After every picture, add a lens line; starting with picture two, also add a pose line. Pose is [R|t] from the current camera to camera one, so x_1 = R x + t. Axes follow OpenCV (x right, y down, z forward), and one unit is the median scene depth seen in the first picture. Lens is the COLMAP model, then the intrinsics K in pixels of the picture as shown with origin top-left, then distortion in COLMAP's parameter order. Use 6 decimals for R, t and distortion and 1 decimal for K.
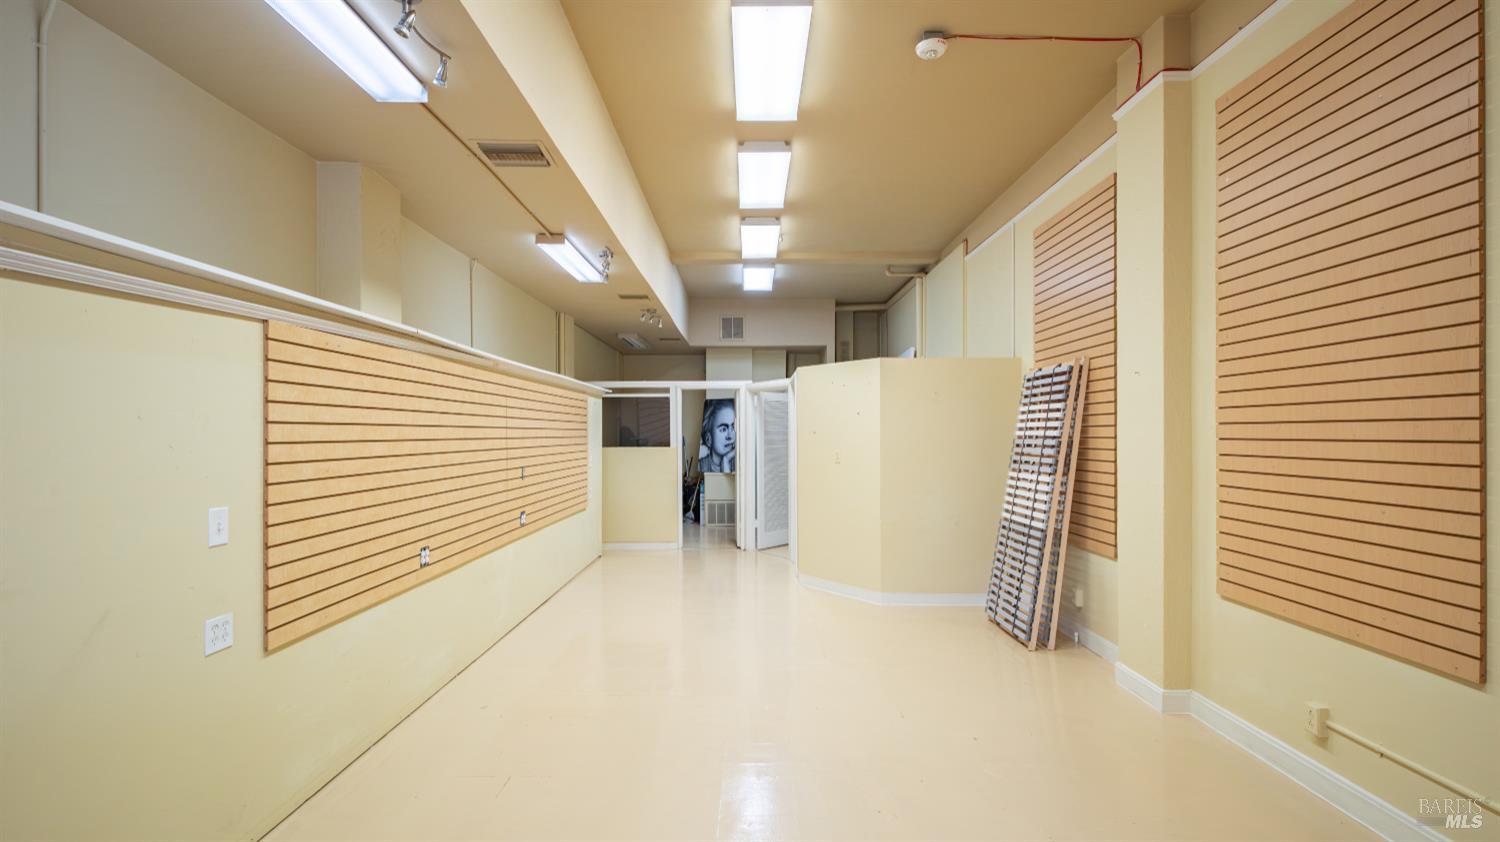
lens RADIAL K [[672.0, 0, 748.6], [0, 672.0, 434.4], [0, 0, 1]] dist [0.013075, -0.006262]
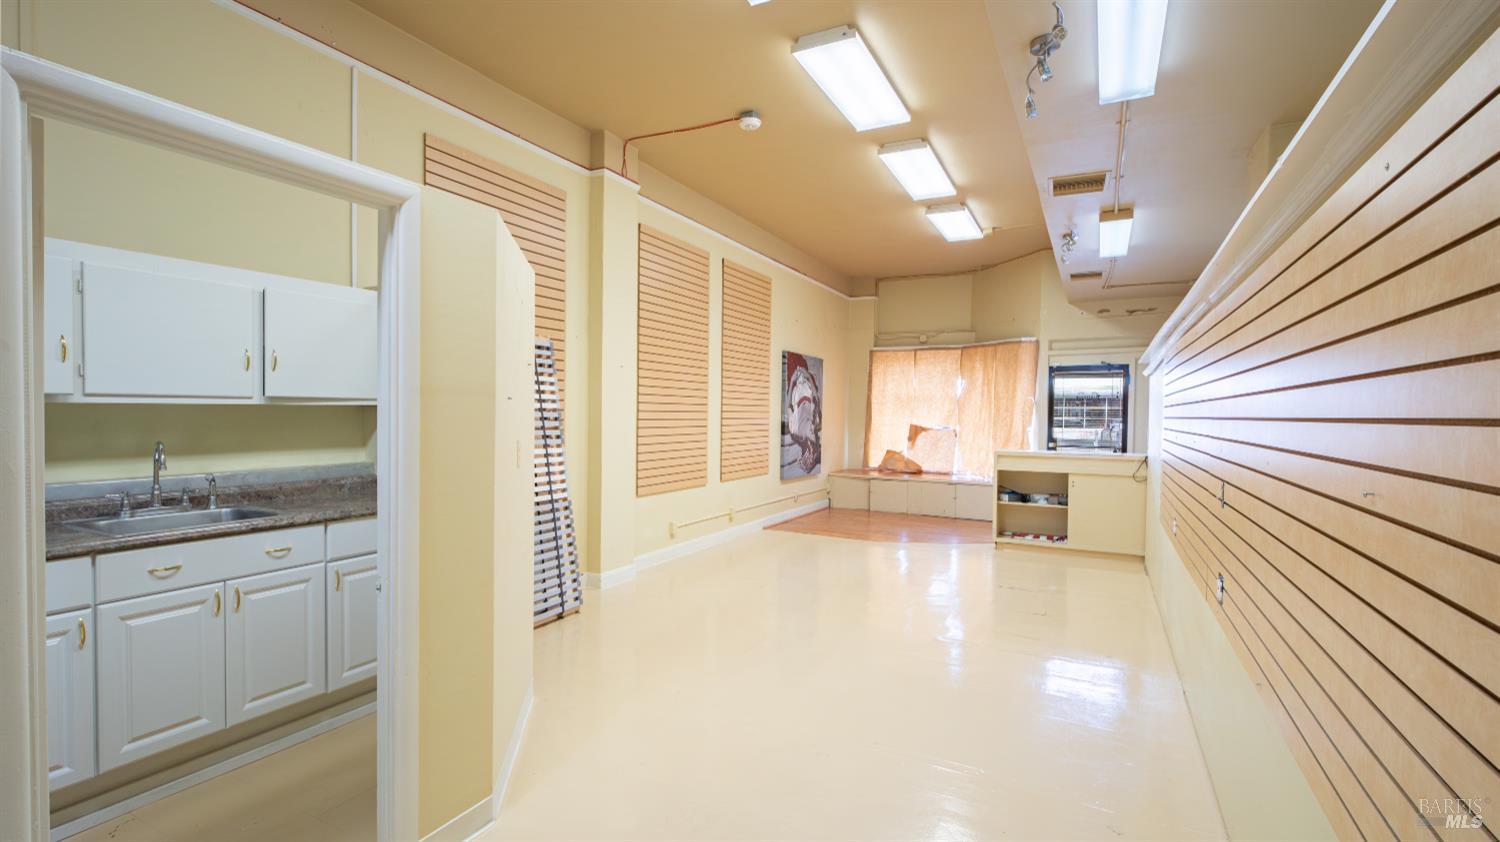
lens RADIAL K [[672.0, 0, 745.0], [0, 672.0, 425.9], [0, 0, 1]] dist [0.013075, -0.006262]
pose [[-0.886086, -0.019475, 0.463111, -0.275057], [-0.010605, 0.999707, 0.021749, 0.003054], [-0.463399, 0.014360, -0.886033, 1.691990]]
